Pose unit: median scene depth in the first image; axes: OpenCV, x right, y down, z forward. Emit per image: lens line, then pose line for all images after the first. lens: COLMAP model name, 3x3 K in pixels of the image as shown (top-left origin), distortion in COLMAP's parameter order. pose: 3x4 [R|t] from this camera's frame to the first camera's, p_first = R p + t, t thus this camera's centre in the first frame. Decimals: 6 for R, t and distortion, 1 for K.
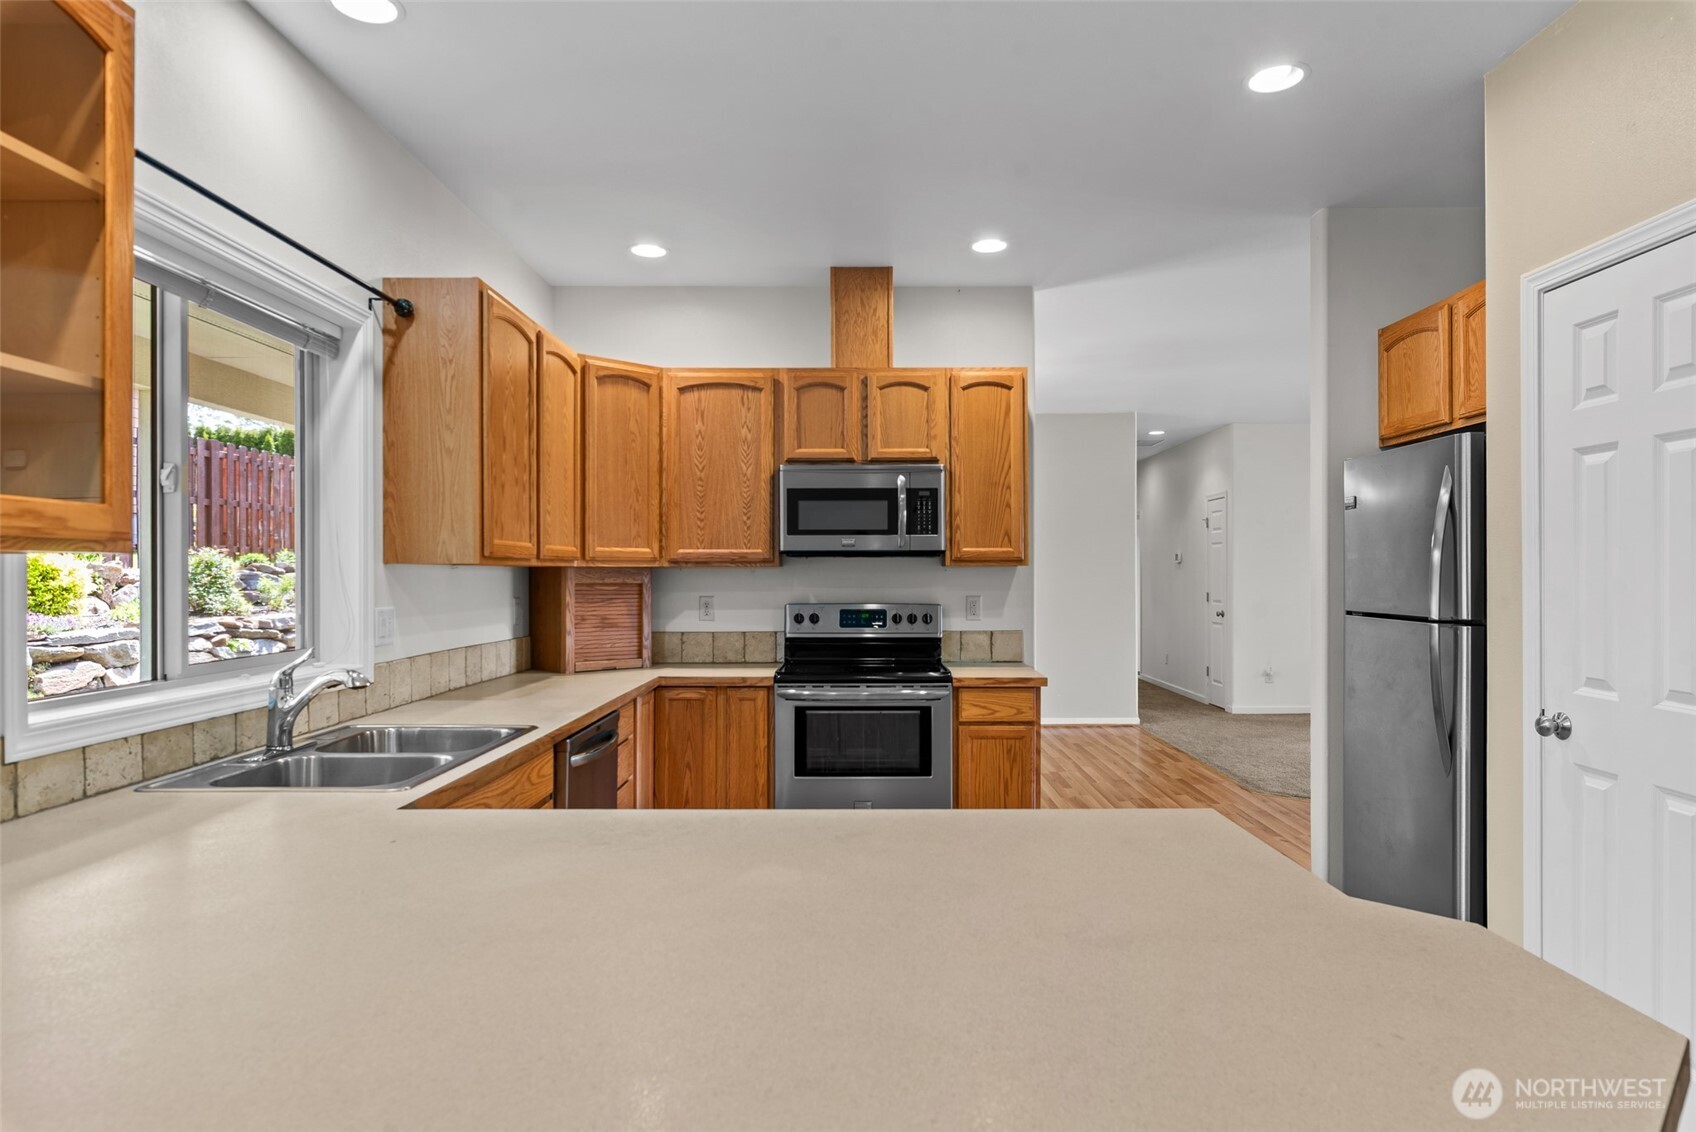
lens RADIAL K [[980.7, 0, 858.6], [0, 980.7, 566.2], [0, 0, 1]] dist [0.002665, 0.001925]
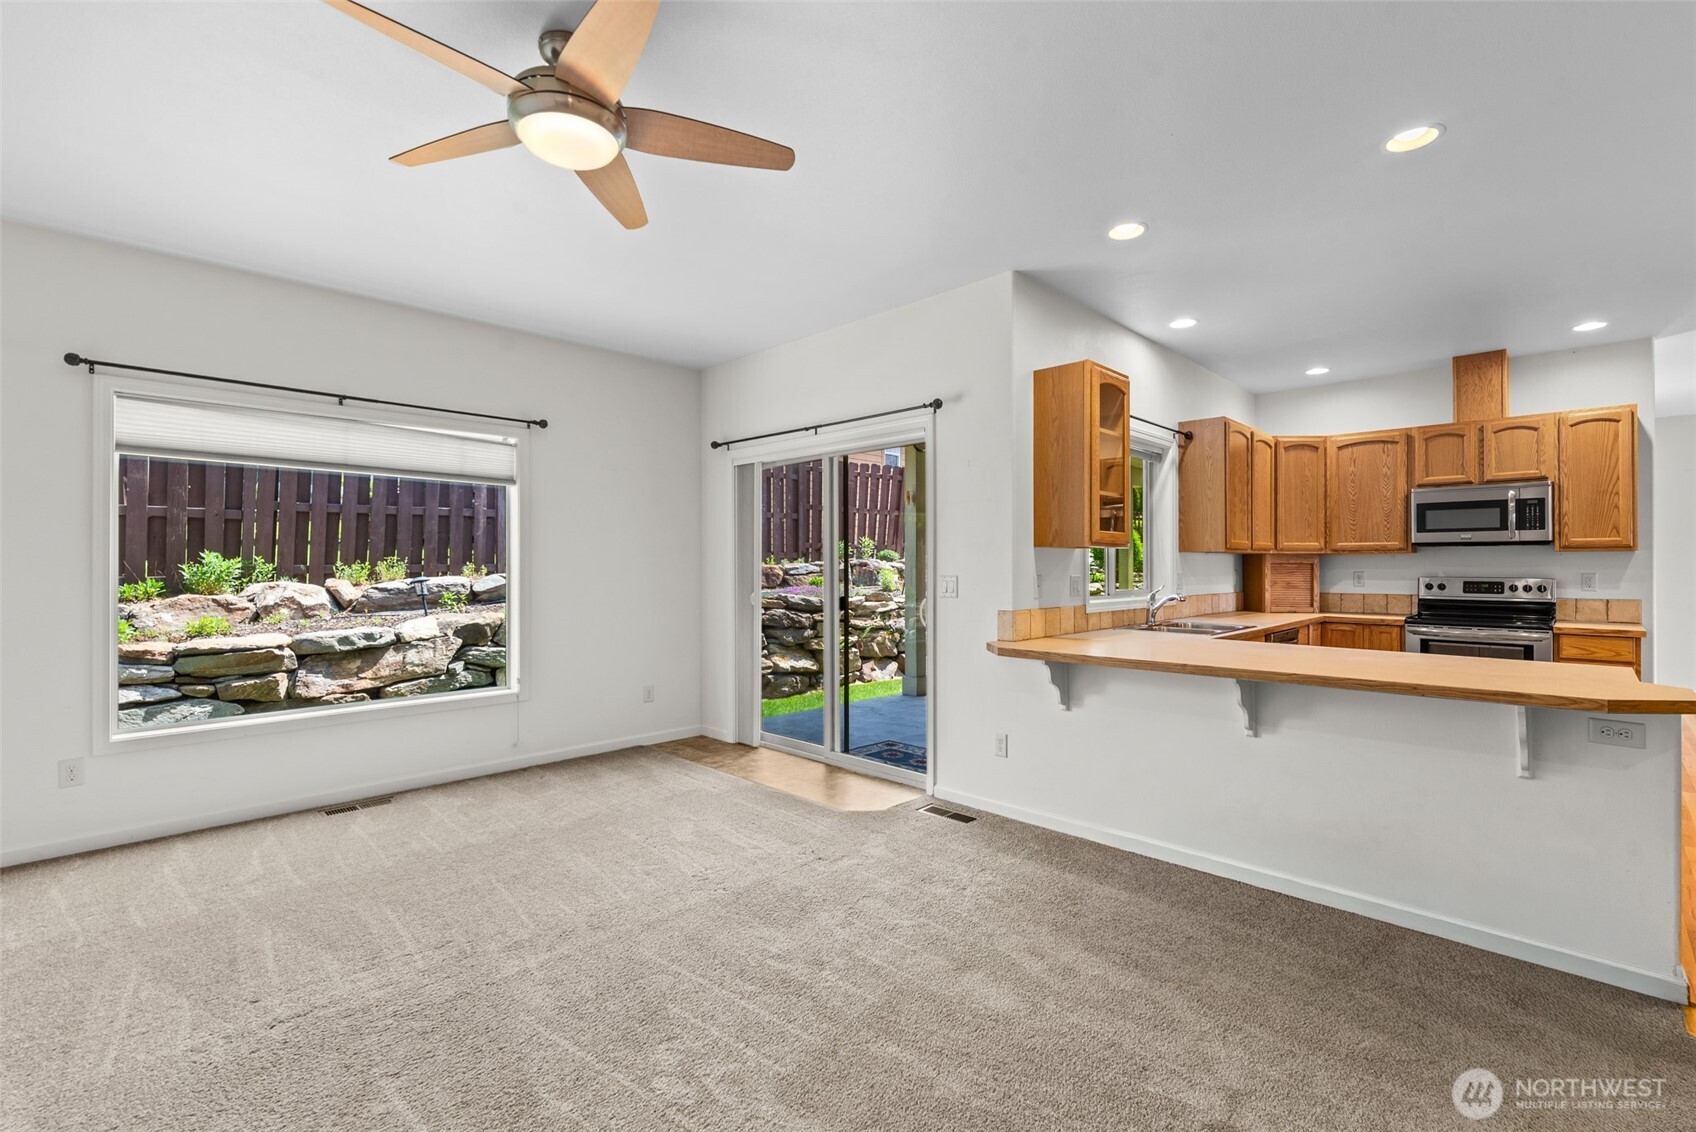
lens RADIAL K [[745.5, 0, 862.1], [0, 745.5, 562.0], [0, 0, 1]] dist [0.000138, -0.001185]
pose [[0.722185, -0.000694, -0.691699, 0.113172], [0.003778, 0.999989, 0.002941, 0.008682], [0.691689, -0.004737, 0.722180, -0.495647]]
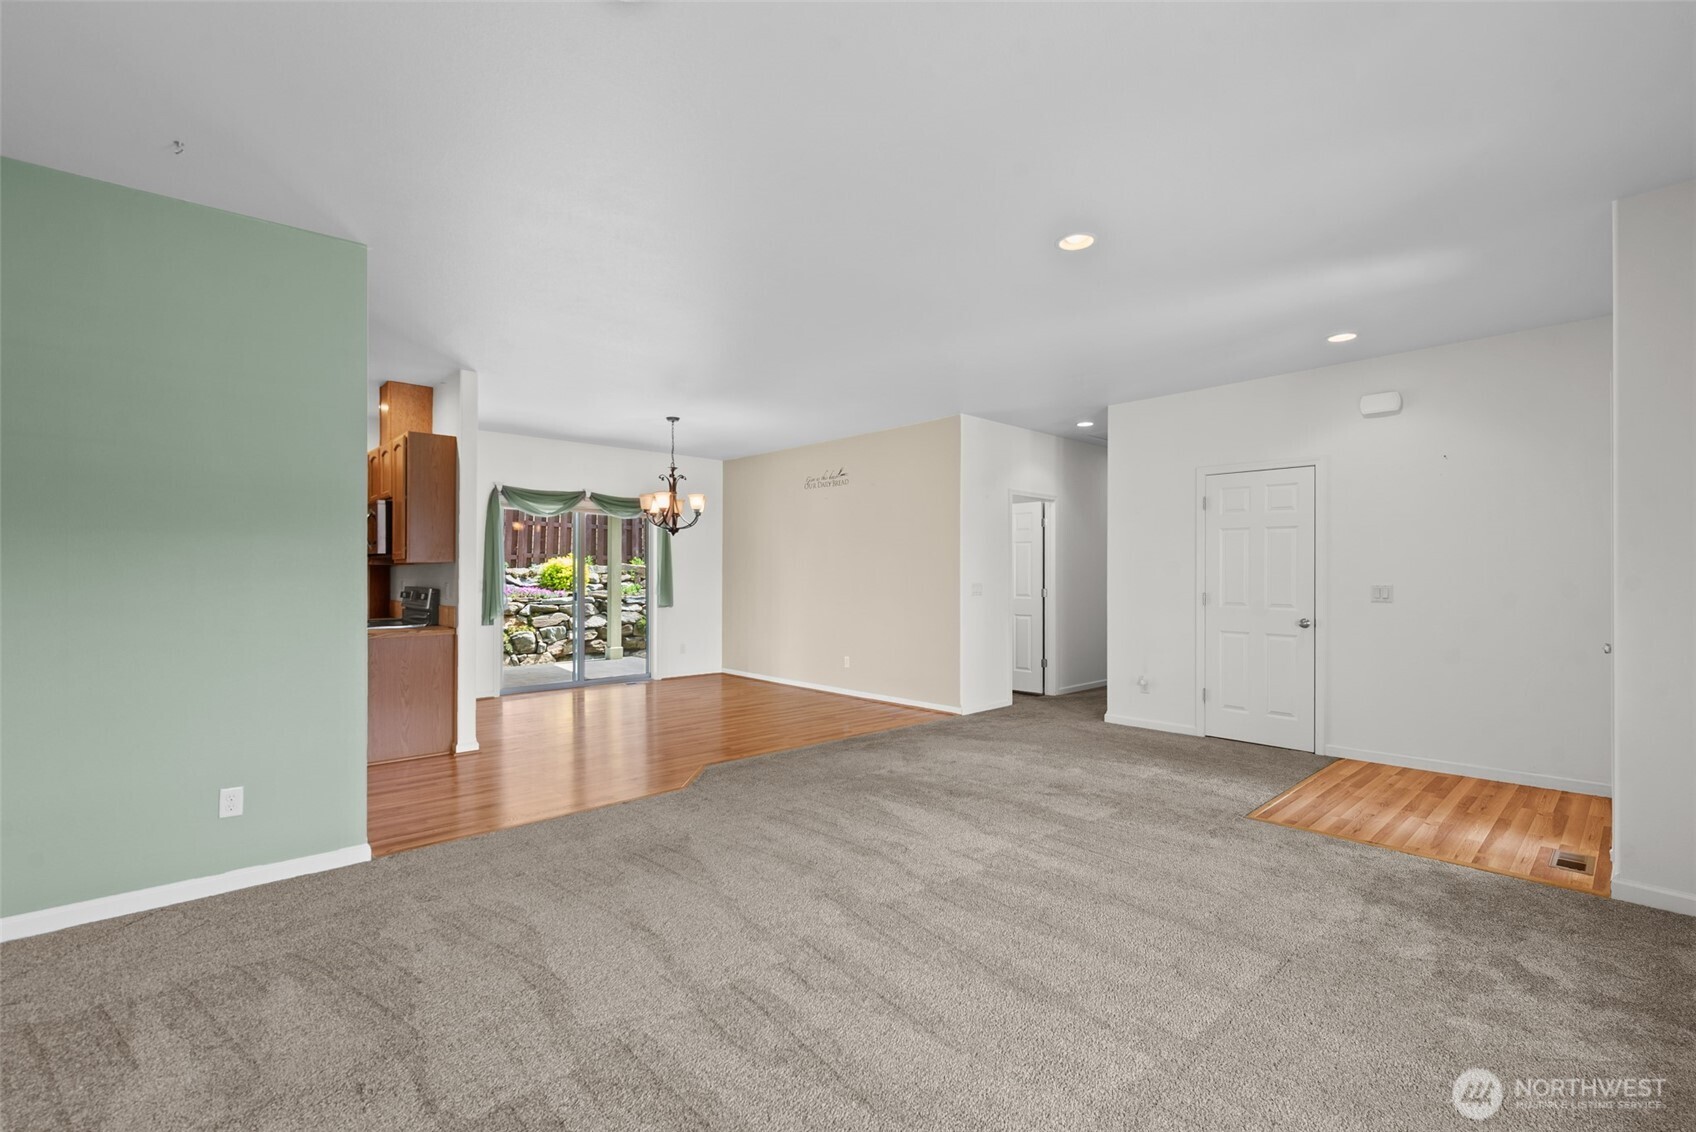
lens RADIAL K [[745.5, 0, 879.0], [0, 745.5, 575.1], [0, 0, 1]] dist [0.000138, -0.001185]
pose [[0.690092, 0.002651, -0.723717, 1.531647], [0.006343, 0.999933, 0.009711, 0.012621], [0.723694, -0.011292, 0.690028, 0.765074]]
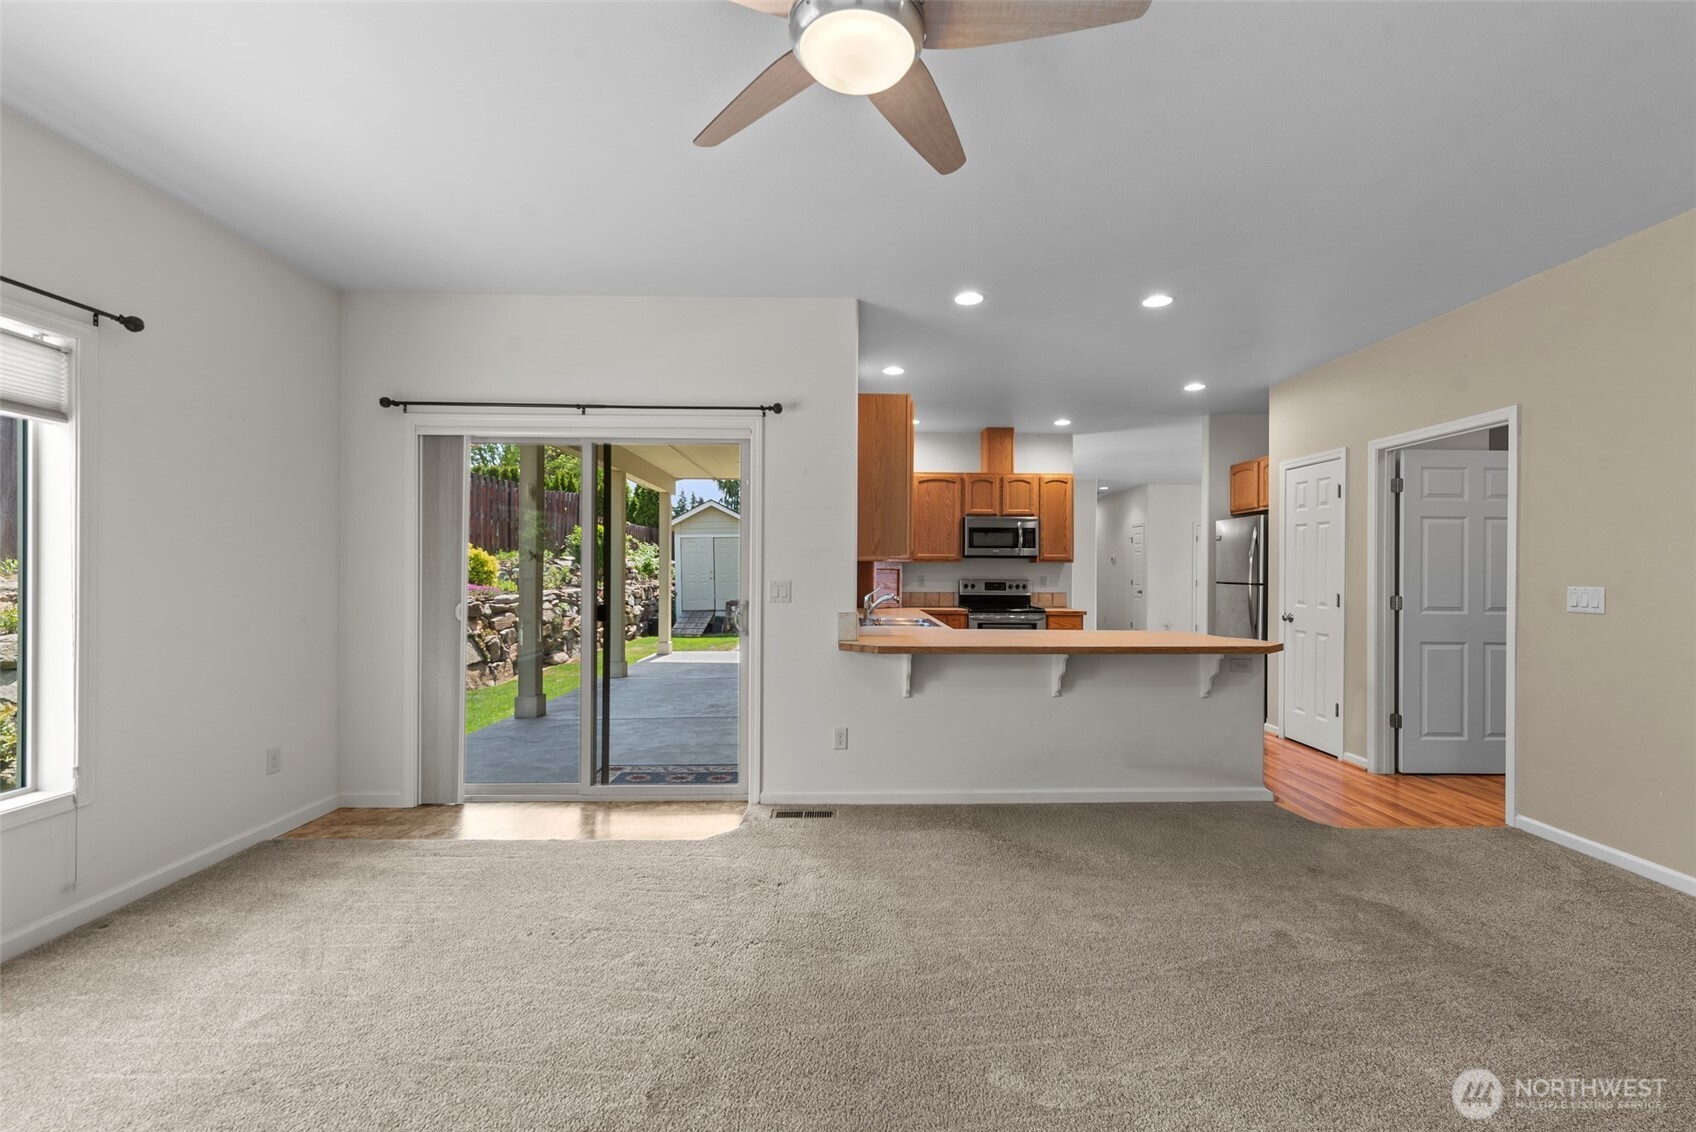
lens RADIAL K [[745.5, 0, 861.8], [0, 745.5, 560.2], [0, 0, 1]] dist [0.000138, -0.001185]
pose [[0.999448, 0.009719, 0.031772, -0.366996], [-0.009538, 0.999937, -0.005850, 0.008153], [-0.031827, 0.005544, 0.999478, -0.681637]]
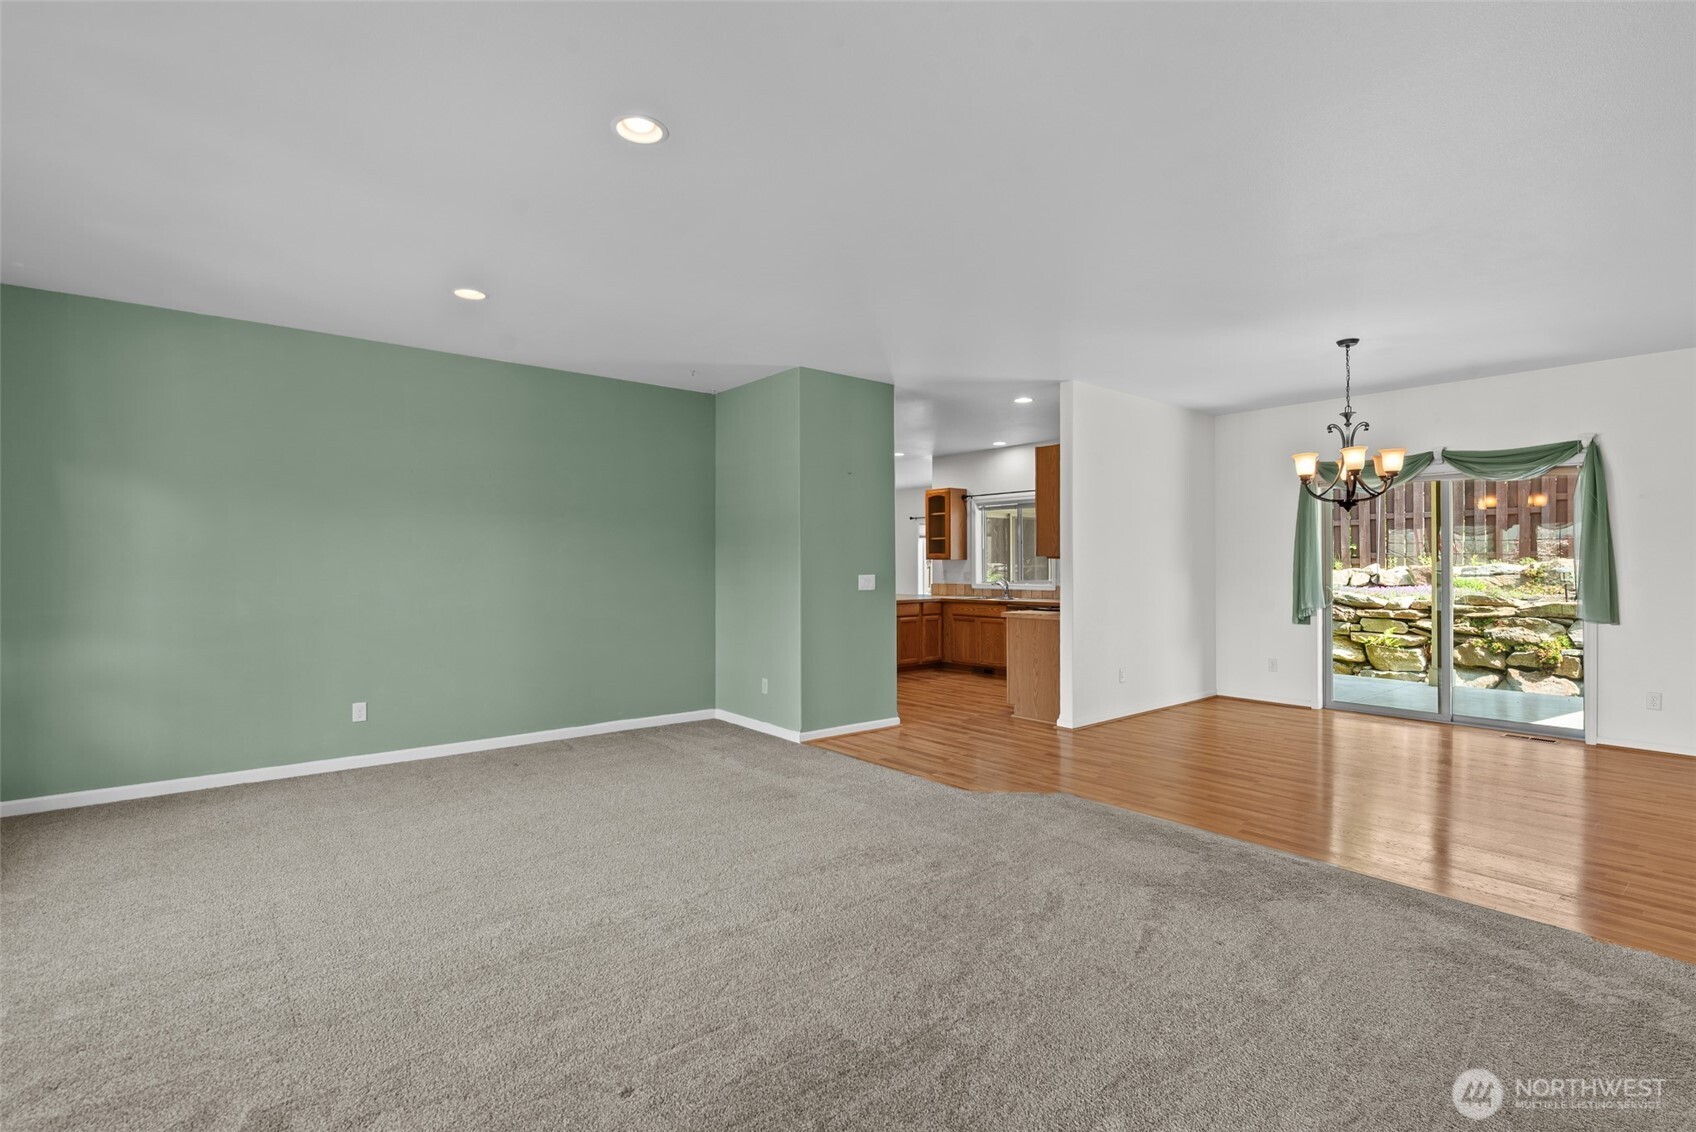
lens RADIAL K [[805.7, 0, 845.3], [0, 805.7, 566.7], [0, 0, 1]] dist [-0.003476, -0.000059]
pose [[-0.776356, 0.006510, -0.630260, 1.411475], [0.009747, 0.999951, -0.001677, 0.016808], [0.630219, -0.007445, -0.776382, 1.971403]]
